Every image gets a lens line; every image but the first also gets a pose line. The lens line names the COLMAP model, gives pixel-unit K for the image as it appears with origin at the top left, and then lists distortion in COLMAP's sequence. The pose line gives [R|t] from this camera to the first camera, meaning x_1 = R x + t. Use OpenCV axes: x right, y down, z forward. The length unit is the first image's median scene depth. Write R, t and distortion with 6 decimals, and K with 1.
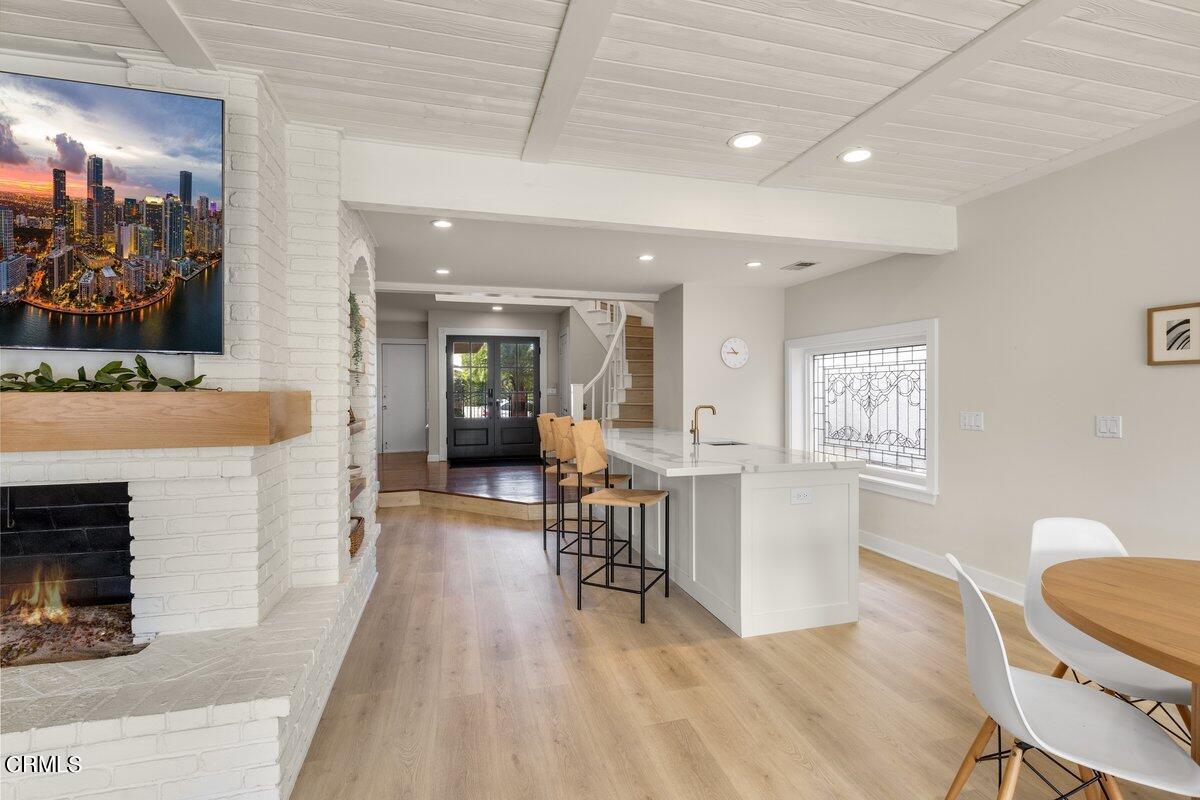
lens RADIAL K [[550.7, 0, 596.9], [0, 550.7, 392.7], [0, 0, 1]] dist [-0.010254, 0.001079]
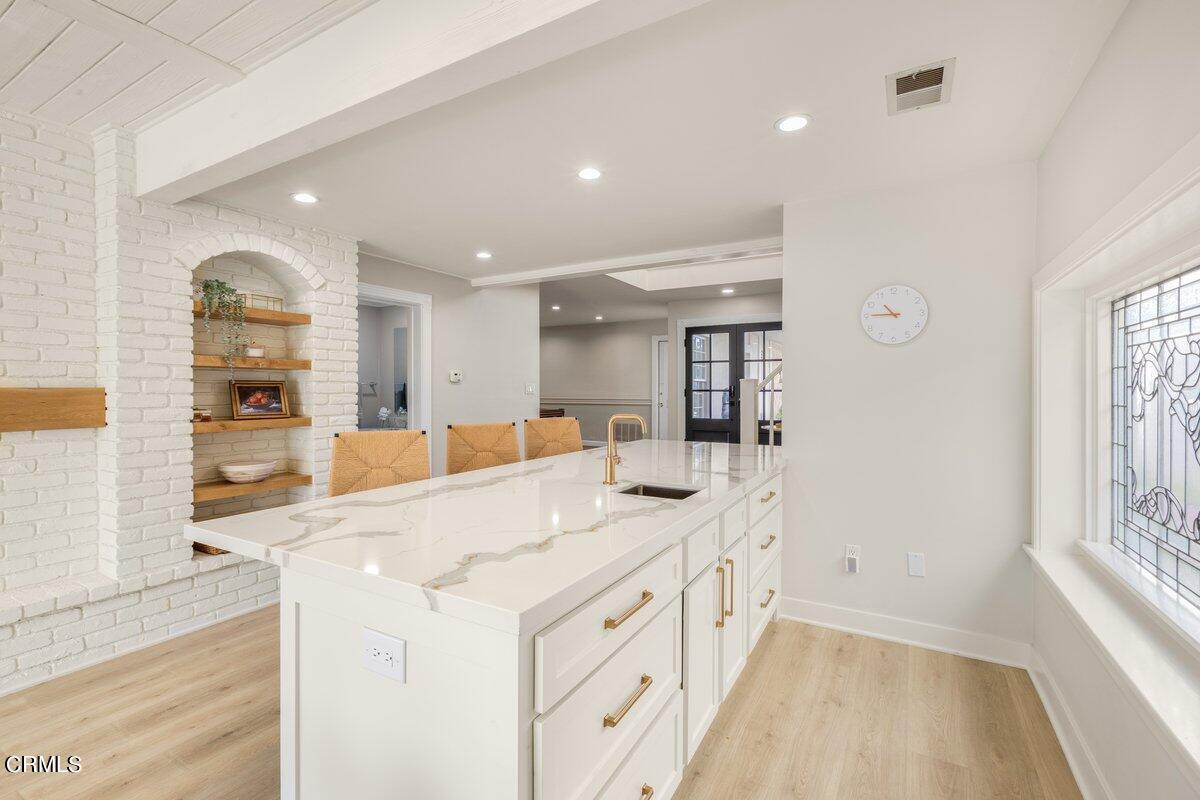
lens RADIAL K [[531.9, 0, 597.7], [0, 531.9, 393.7], [0, 0, 1]] dist [0.001120, -0.001032]
pose [[0.704690, 0.007866, -0.709471, 0.416477], [-0.003727, 0.999966, 0.007385, -0.001172], [0.709505, -0.002560, 0.704696, 0.462264]]
